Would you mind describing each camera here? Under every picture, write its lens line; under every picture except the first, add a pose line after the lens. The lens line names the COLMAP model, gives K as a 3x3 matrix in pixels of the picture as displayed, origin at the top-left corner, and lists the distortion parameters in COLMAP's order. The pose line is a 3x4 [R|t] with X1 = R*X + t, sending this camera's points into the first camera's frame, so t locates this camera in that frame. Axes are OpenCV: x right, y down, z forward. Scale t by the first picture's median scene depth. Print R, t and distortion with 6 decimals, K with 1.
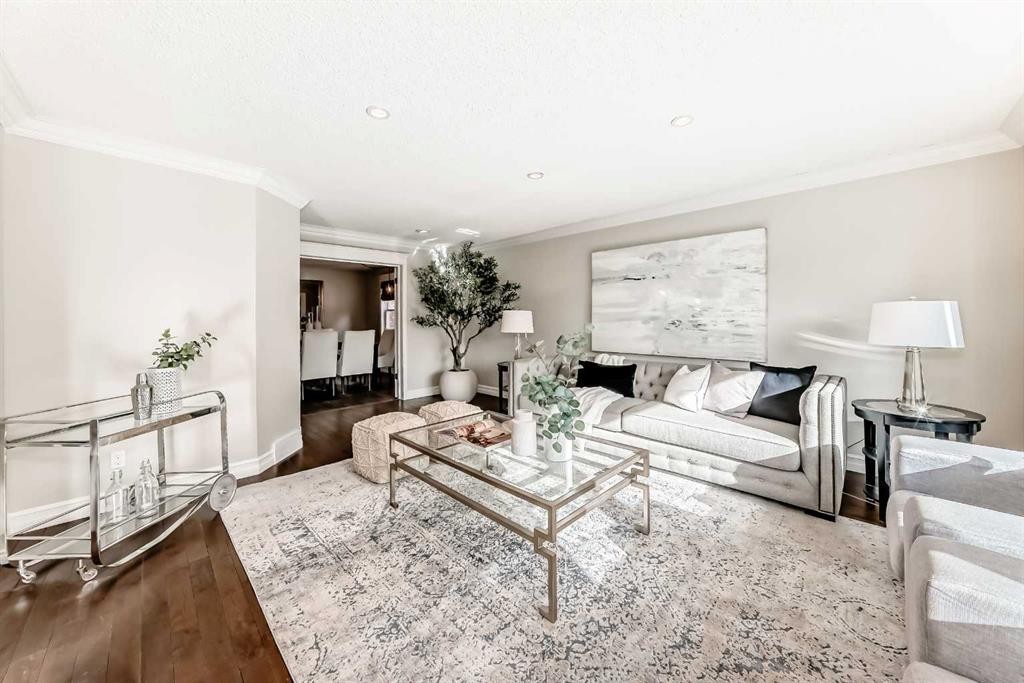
lens RADIAL K [[364.3, 0, 512.6], [0, 364.3, 316.4], [0, 0, 1]] dist [-0.000113, 0.000027]
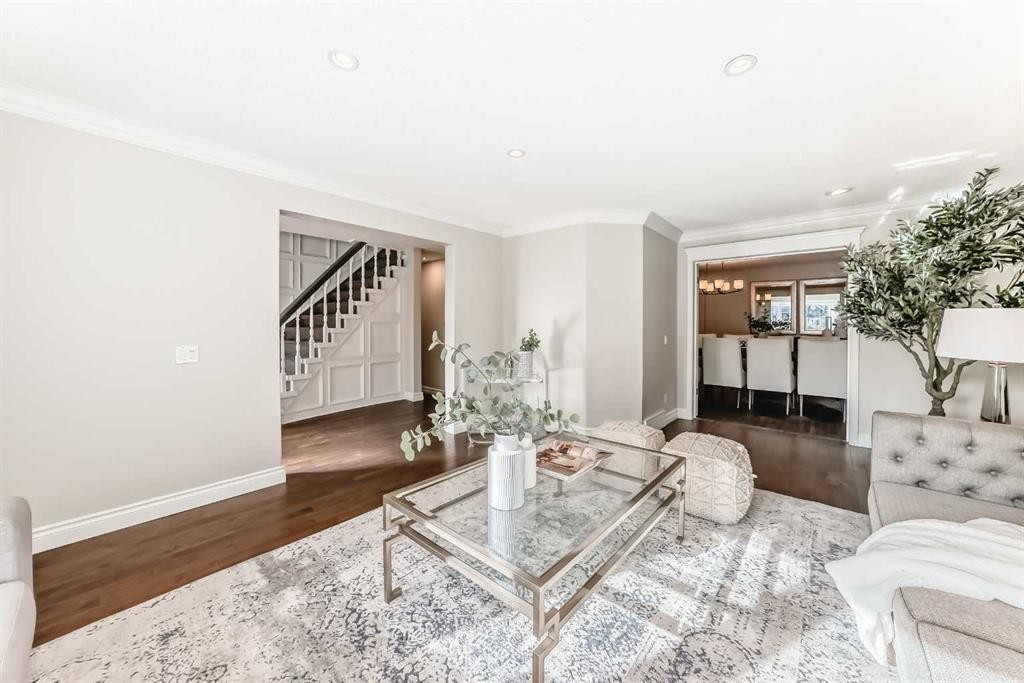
lens RADIAL K [[364.3, 0, 524.5], [0, 364.3, 322.7], [0, 0, 1]] dist [-0.000113, 0.000027]
pose [[0.084778, 0.008159, -0.996366, 0.725850], [-0.002367, 0.999965, 0.007987, -0.004514], [0.996397, 0.001681, 0.084795, 0.777545]]
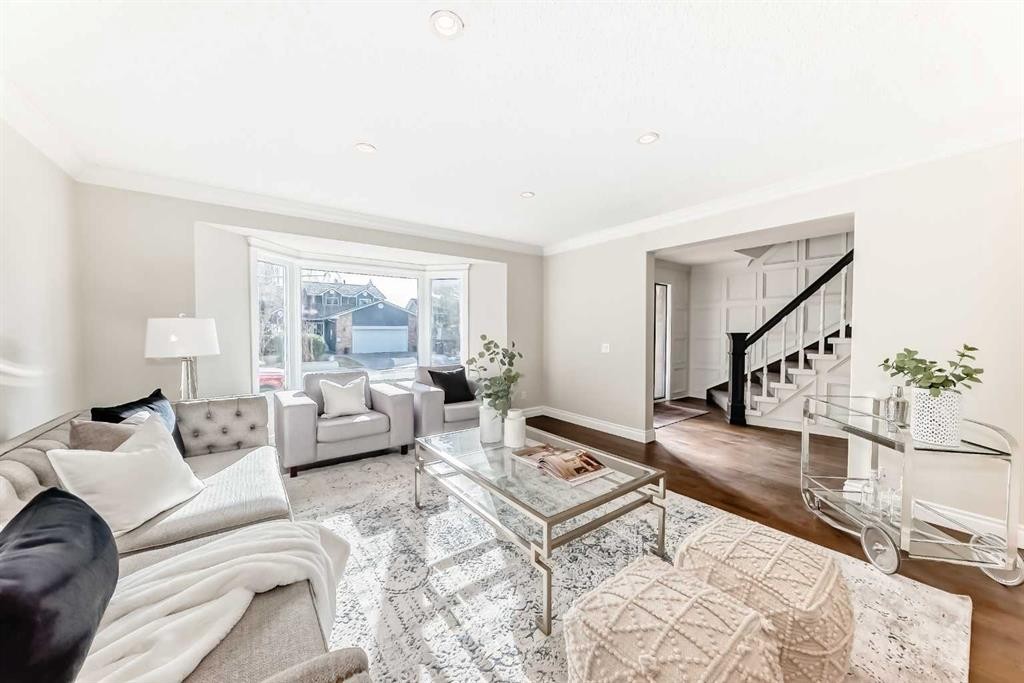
lens RADIAL K [[364.3, 0, 513.3], [0, 364.3, 342.7], [0, 0, 1]] dist [-0.000113, 0.000027]
pose [[-0.988886, 0.001520, 0.148669, -0.116514], [0.005262, 0.999679, 0.024780, 0.012910], [-0.148584, 0.025287, -0.988576, 1.797009]]
